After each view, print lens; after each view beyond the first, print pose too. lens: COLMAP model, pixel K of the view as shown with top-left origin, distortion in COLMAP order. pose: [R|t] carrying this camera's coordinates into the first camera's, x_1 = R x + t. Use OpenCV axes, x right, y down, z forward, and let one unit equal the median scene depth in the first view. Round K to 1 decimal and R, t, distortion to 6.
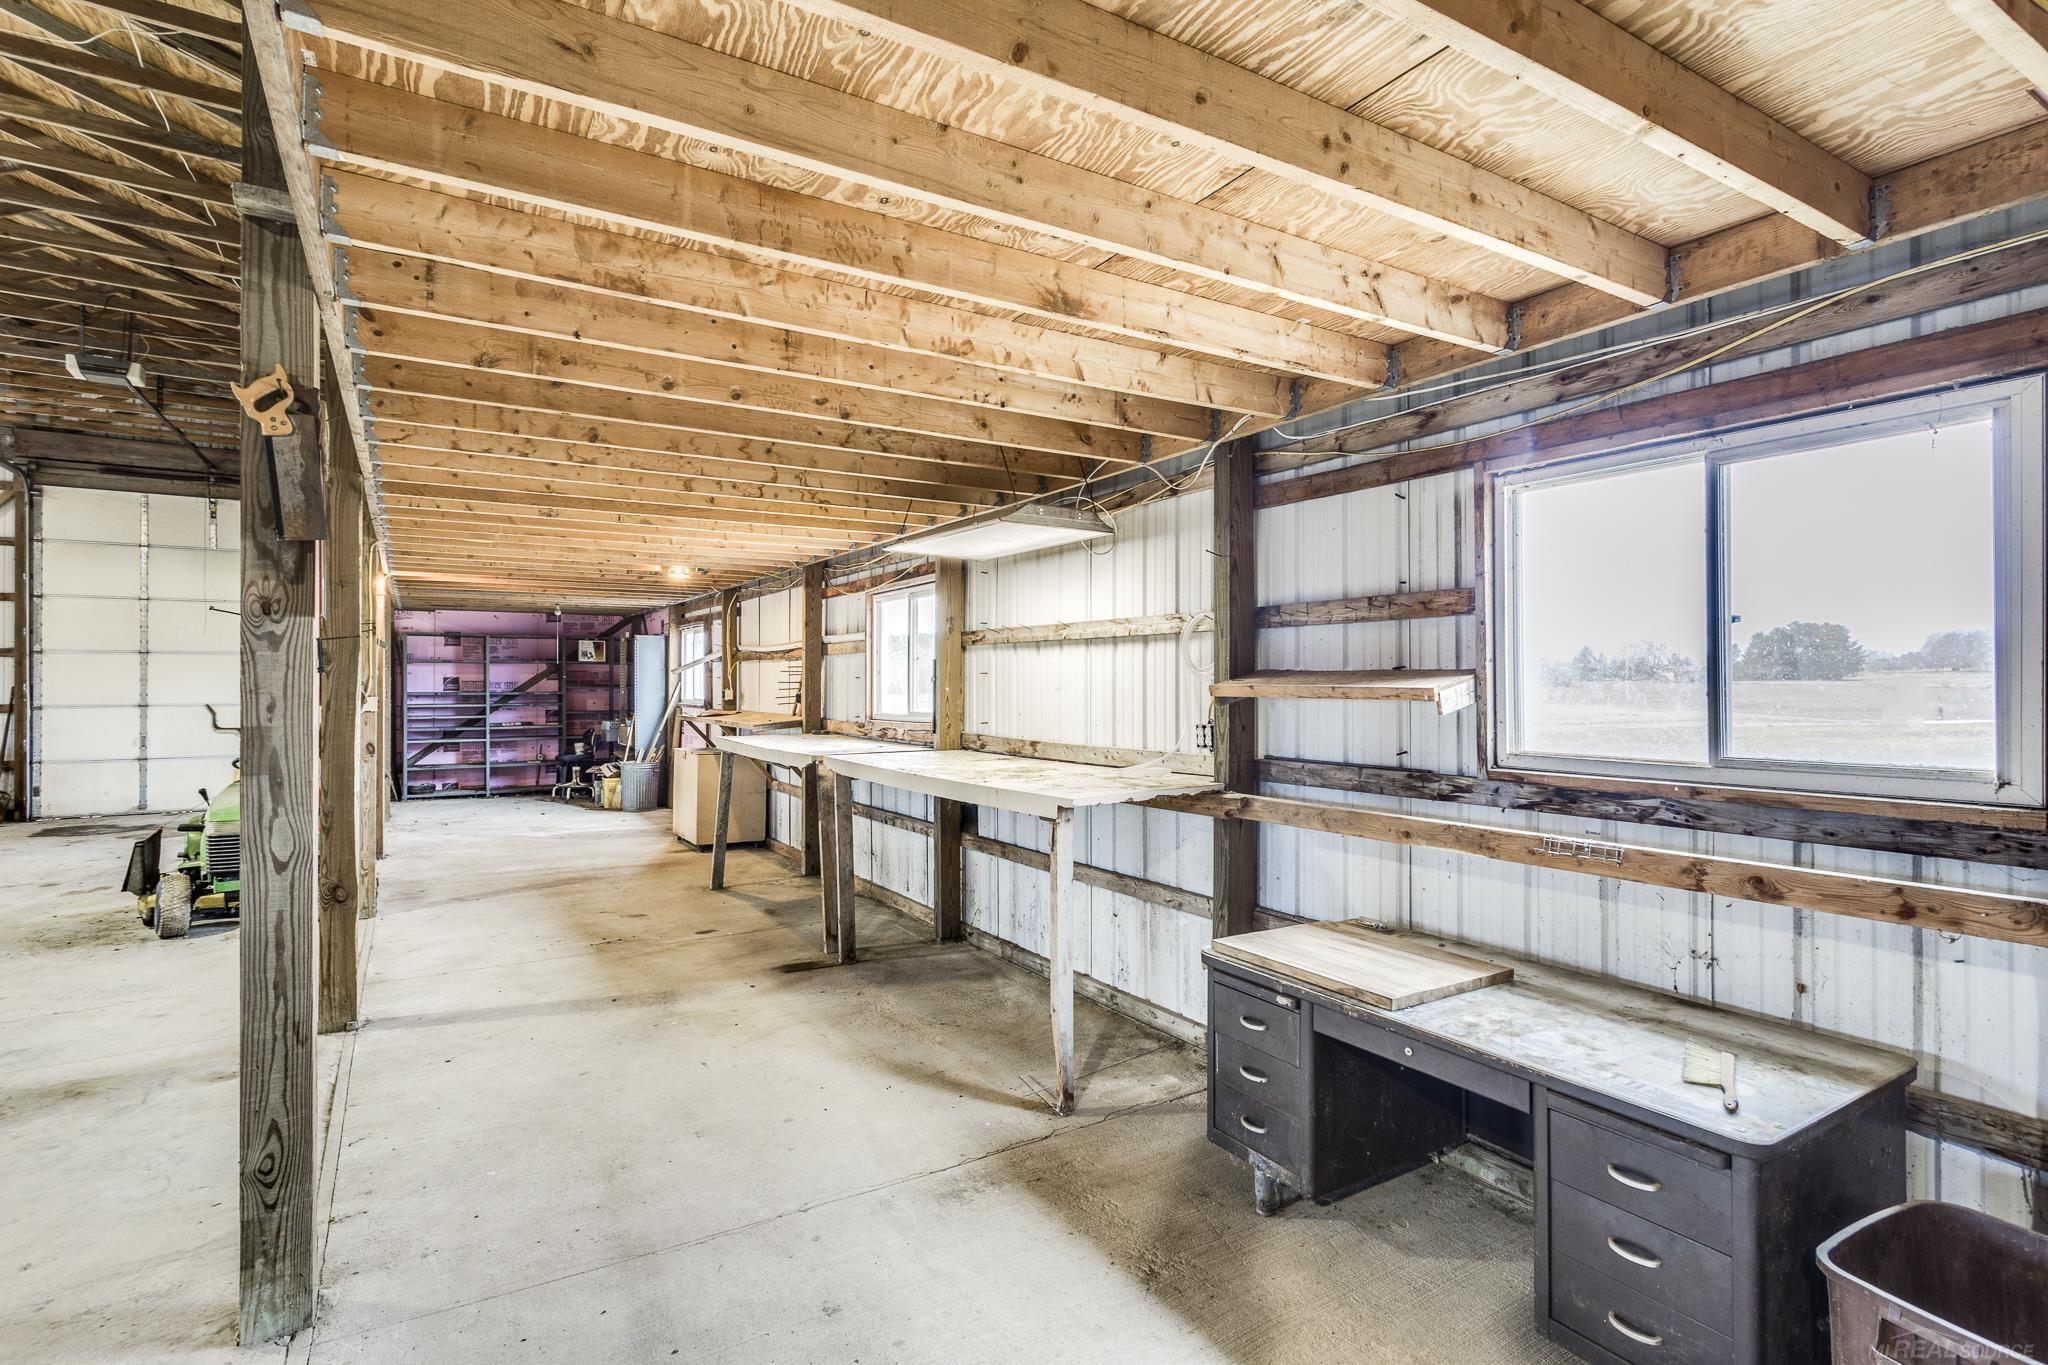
lens RADIAL K [[972.4, 0, 1014.1], [0, 972.4, 641.6], [0, 0, 1]] dist [0.001275, 0.000299]
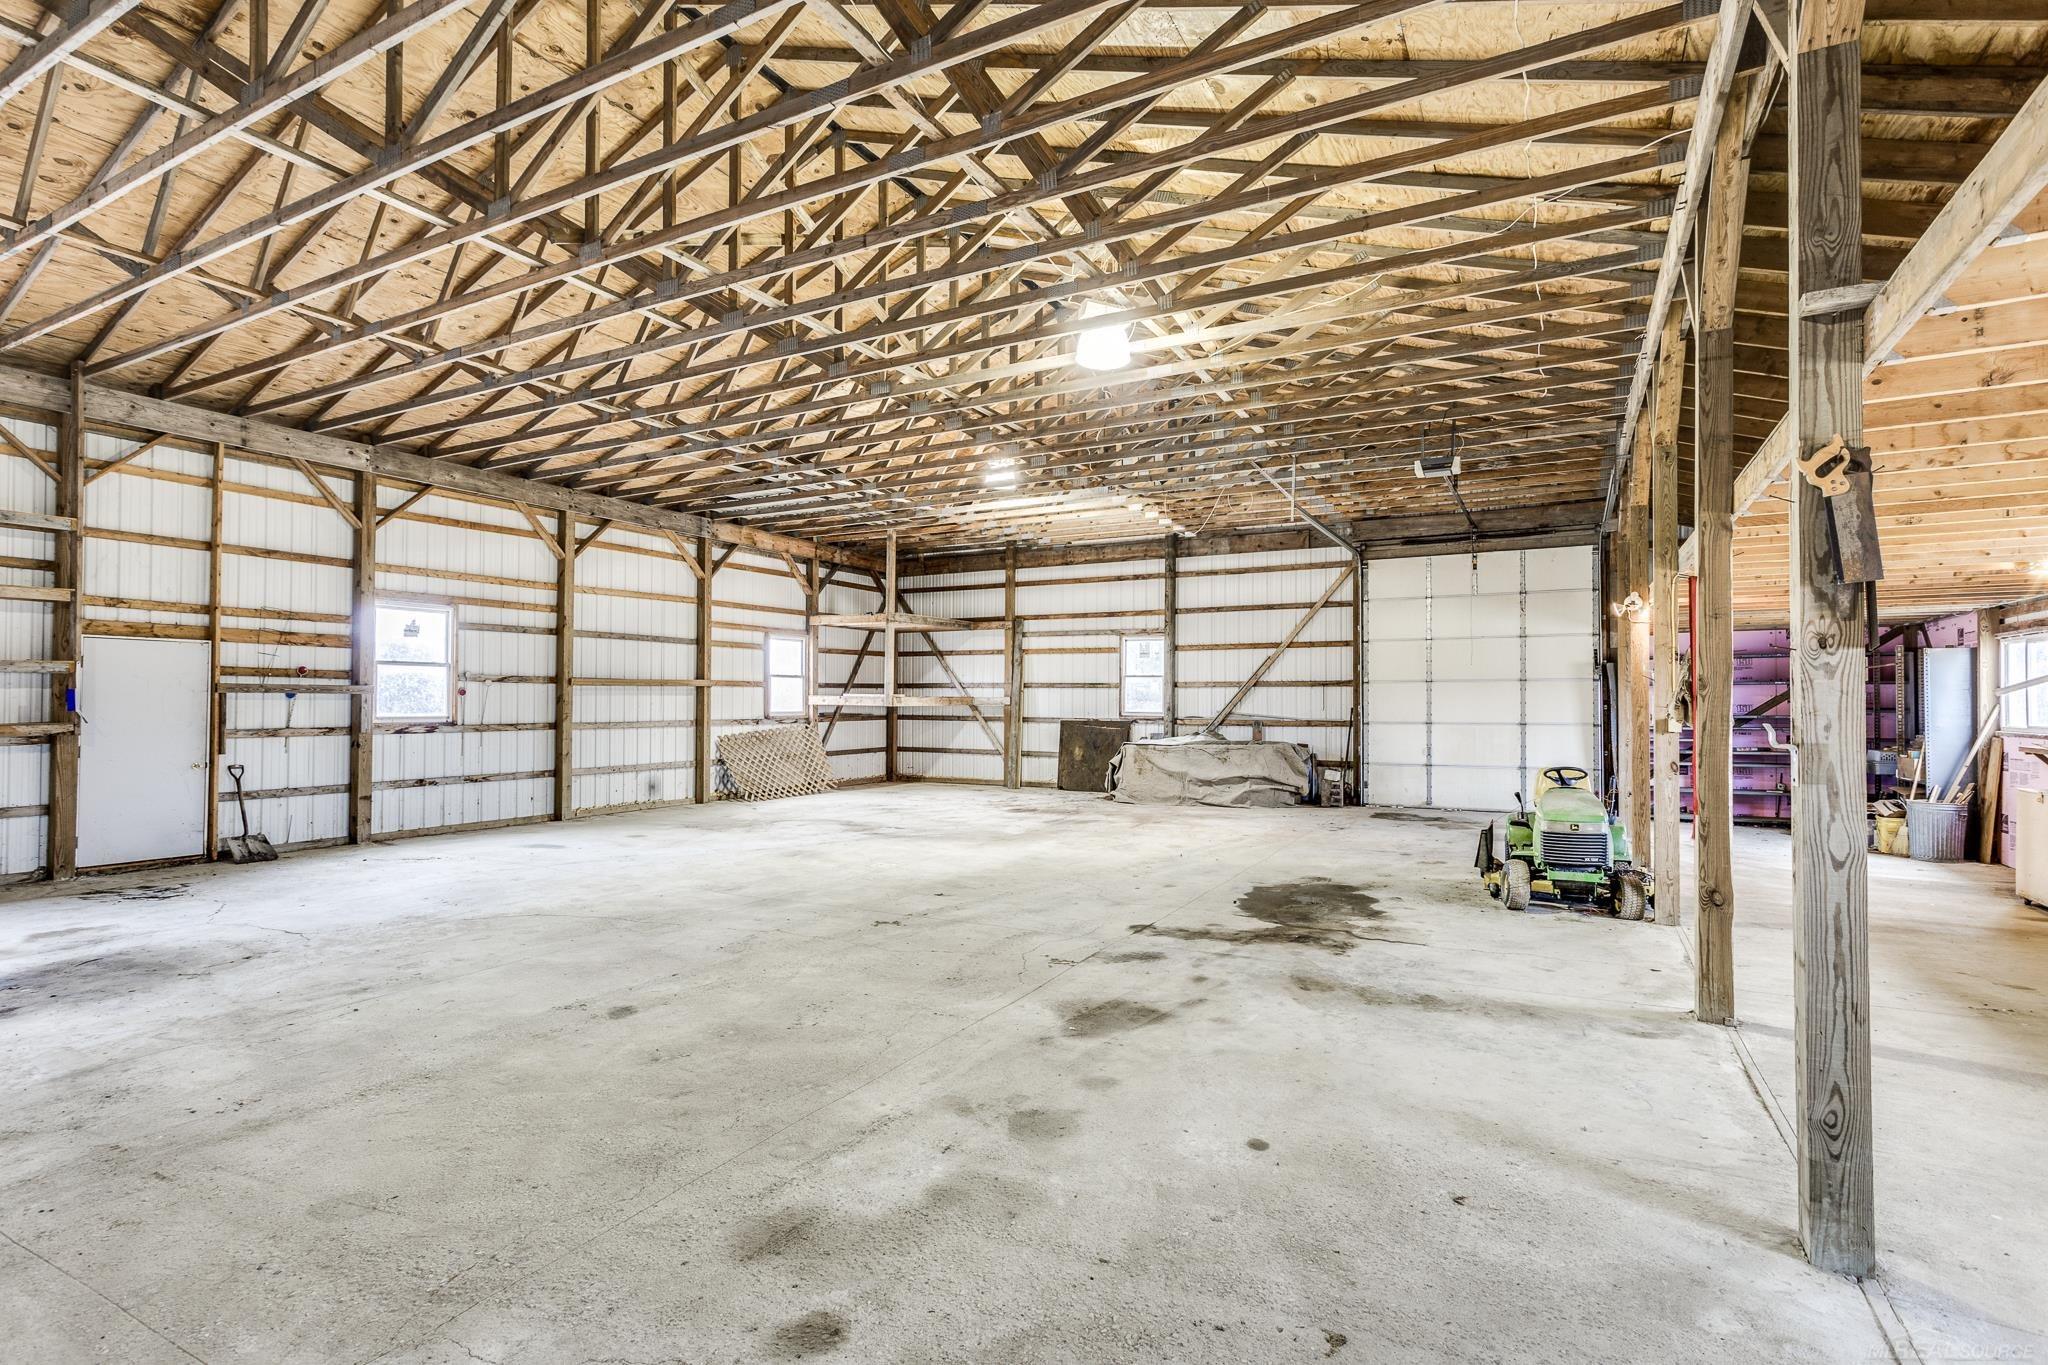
lens RADIAL K [[977.4, 0, 1027.1], [0, 977.4, 670.9], [0, 0, 1]] dist [0.003665, 0.000601]
pose [[0.495119, -0.029065, -0.868339, -0.154483], [0.035395, 0.999285, -0.013266, -0.013485], [0.868104, -0.024167, 0.495794, -0.302079]]
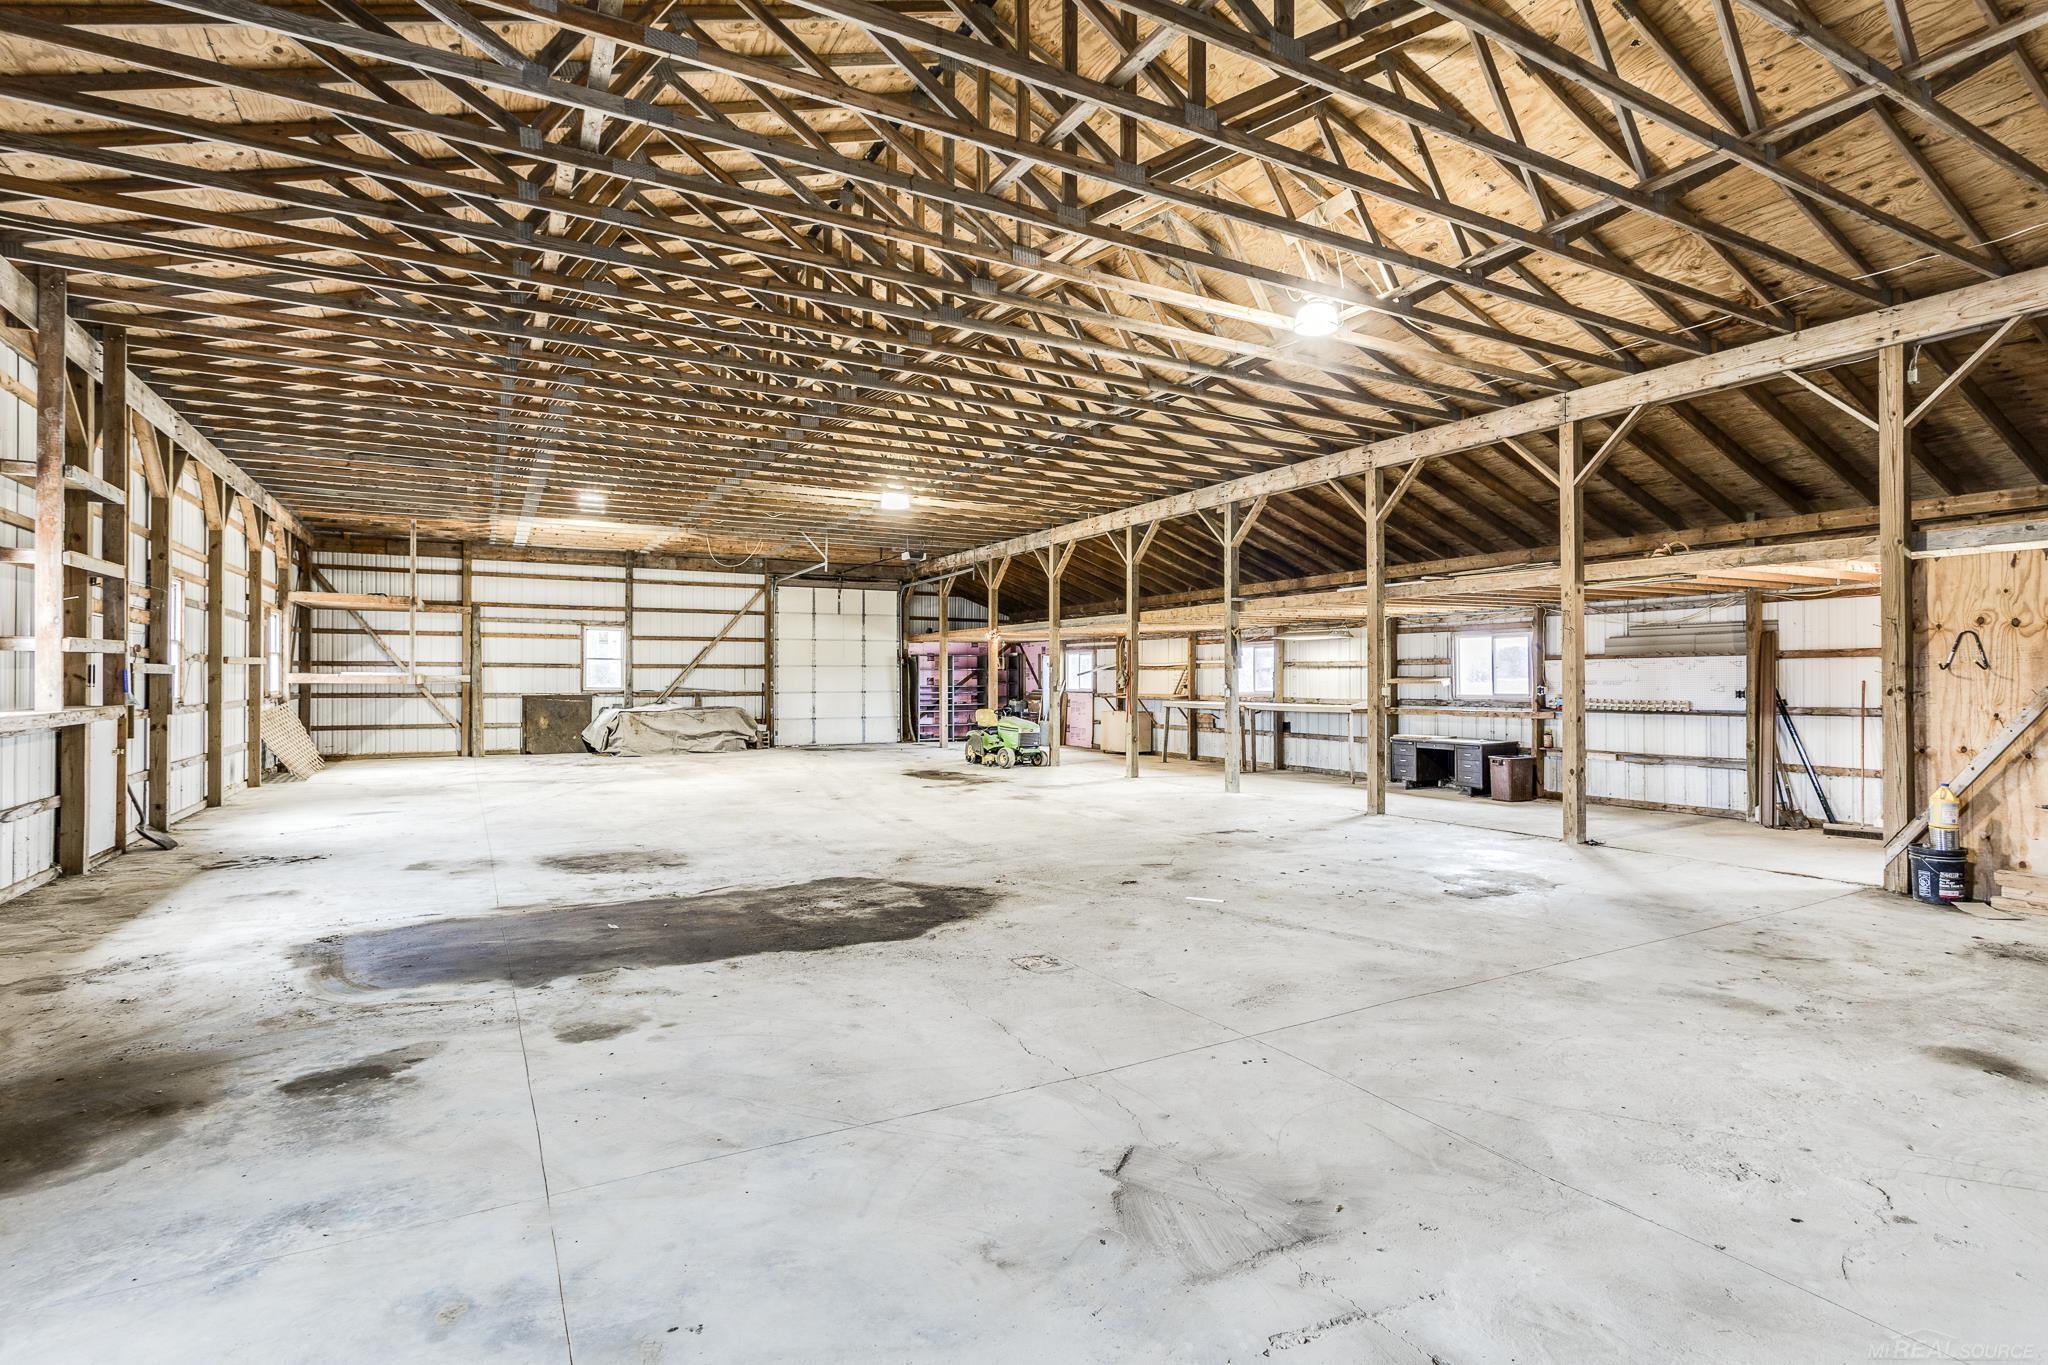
lens RADIAL K [[972.4, 0, 1014.1], [0, 972.4, 641.6], [0, 0, 1]] dist [0.001275, 0.000299]
pose [[0.998197, -0.005242, -0.059797, -1.214895], [0.005447, 0.999980, 0.003271, -0.150950], [0.059778, -0.003591, 0.998205, -3.443488]]
